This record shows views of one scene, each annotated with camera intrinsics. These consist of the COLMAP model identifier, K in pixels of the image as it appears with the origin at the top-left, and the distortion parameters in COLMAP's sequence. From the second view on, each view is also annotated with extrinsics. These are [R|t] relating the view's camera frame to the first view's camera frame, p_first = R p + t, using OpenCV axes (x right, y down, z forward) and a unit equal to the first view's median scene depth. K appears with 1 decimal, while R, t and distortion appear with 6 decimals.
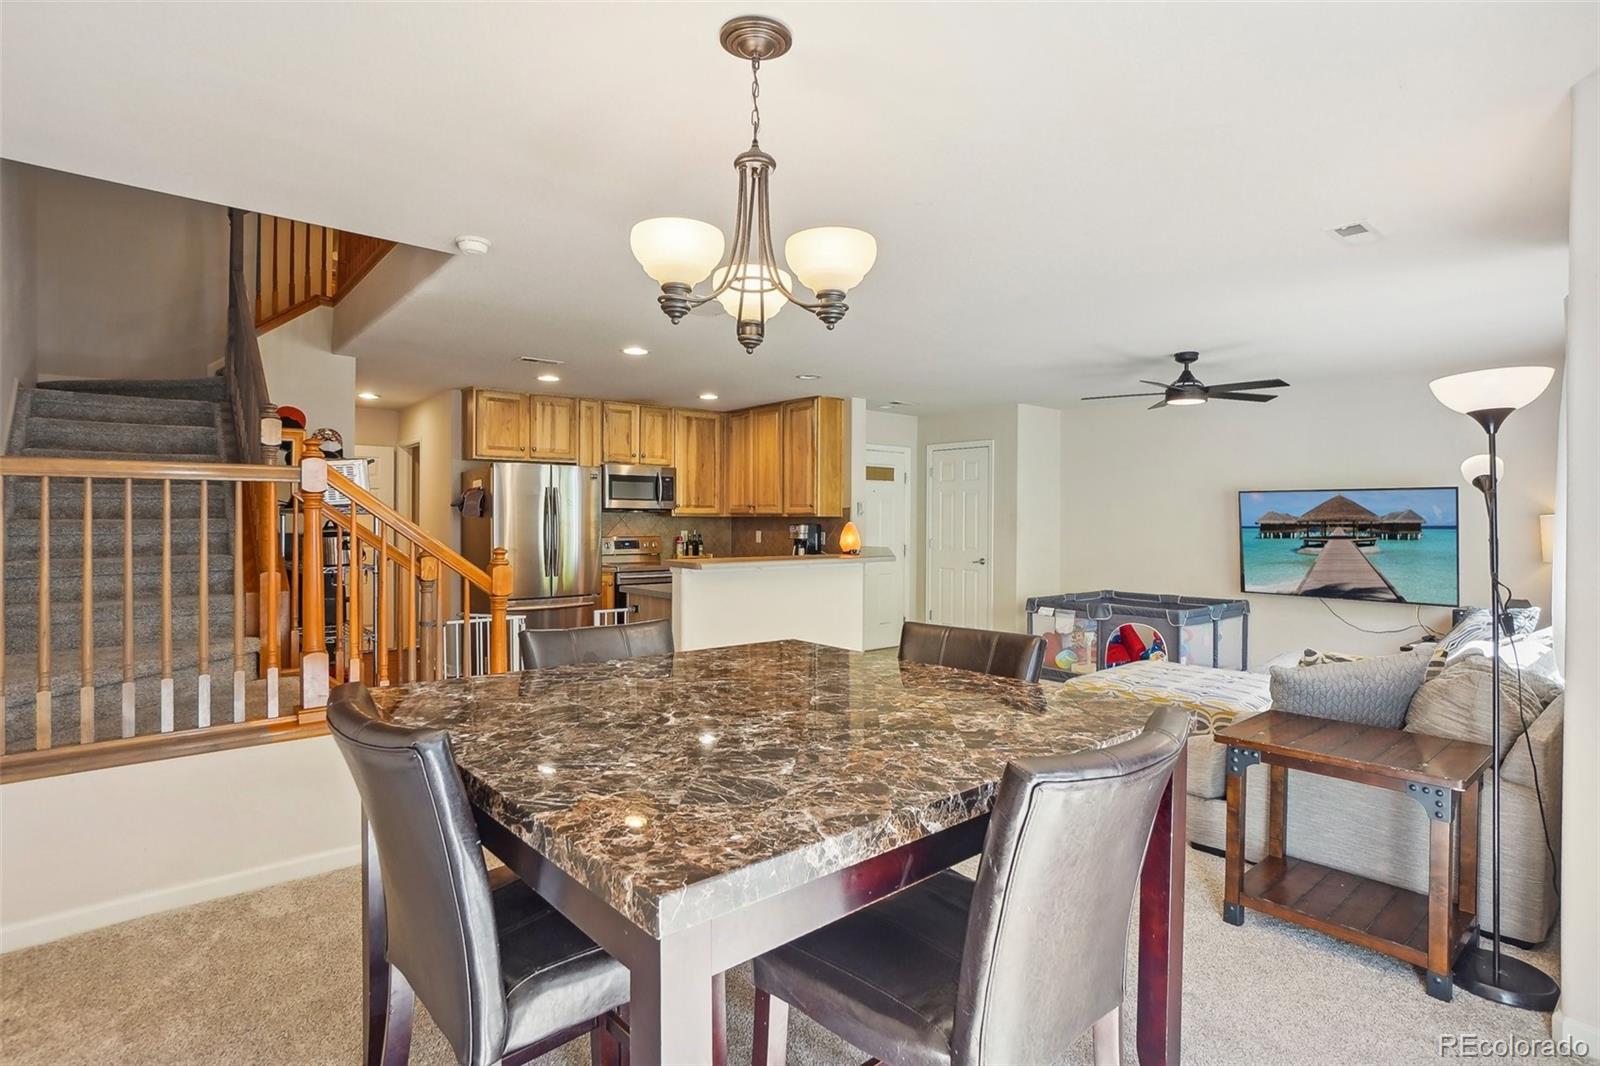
lens RADIAL K [[811.0, 0, 799.9], [0, 811.0, 507.9], [0, 0, 1]] dist [-0.052919, 0.022970]
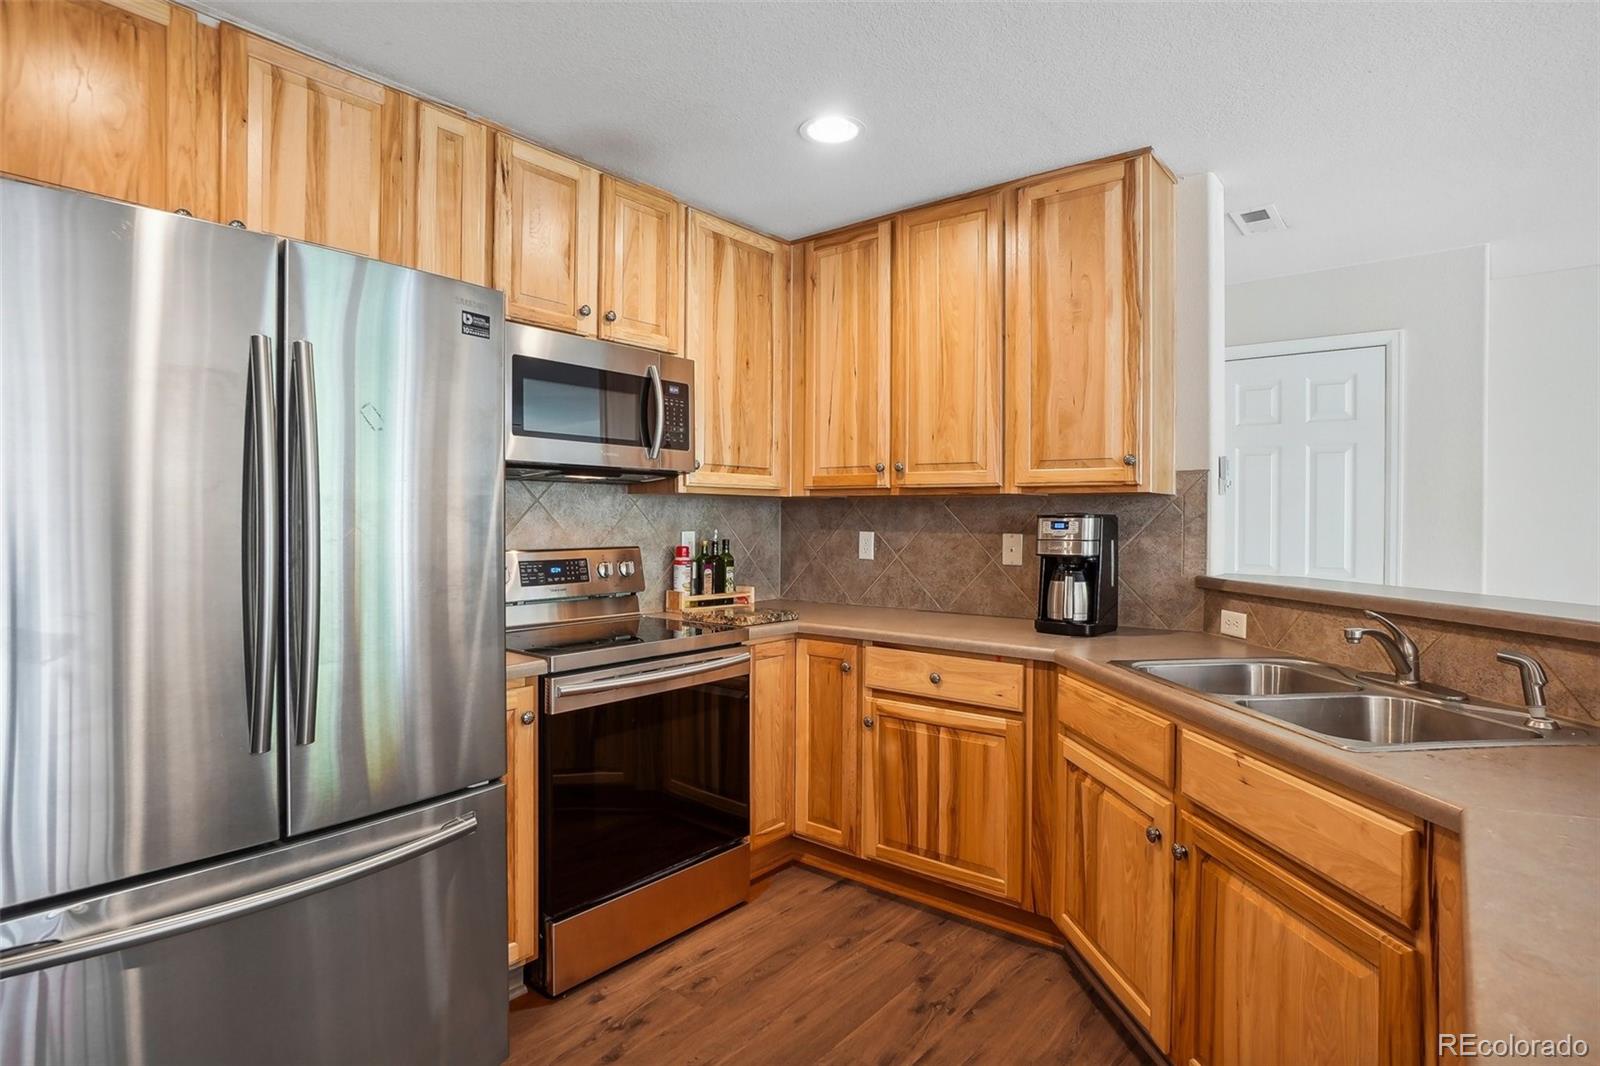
lens RADIAL K [[811.0, 0, 799.9], [0, 811.0, 507.9], [0, 0, 1]] dist [-0.052919, 0.022970]
pose [[0.983592, 0.003677, 0.180368, -0.180341], [-0.004917, 0.999967, 0.006425, 0.015333], [-0.180338, -0.007207, 0.983578, 0.663396]]
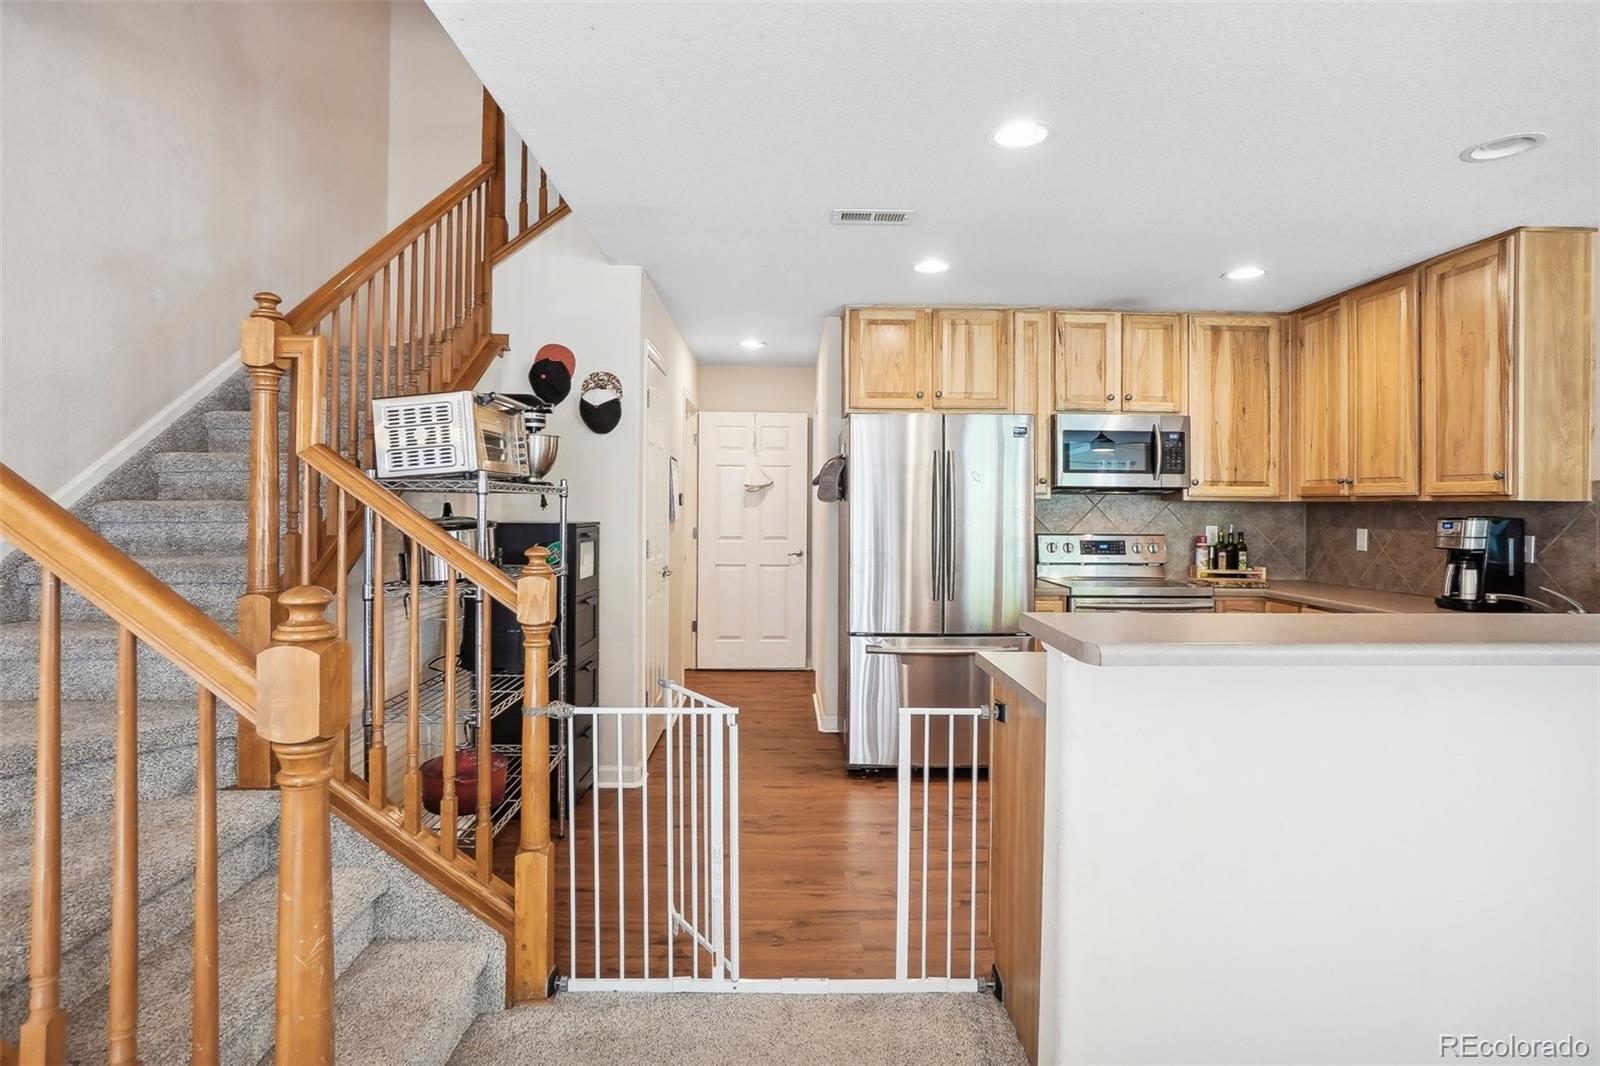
lens RADIAL K [[811.0, 0, 799.9], [0, 811.0, 507.9], [0, 0, 1]] dist [-0.052919, 0.022970]
pose [[0.777207, 0.005426, -0.629222, -0.011071], [0.004137, 0.999897, 0.013732, 0.006837], [0.629232, -0.013275, 0.777104, 0.405441]]
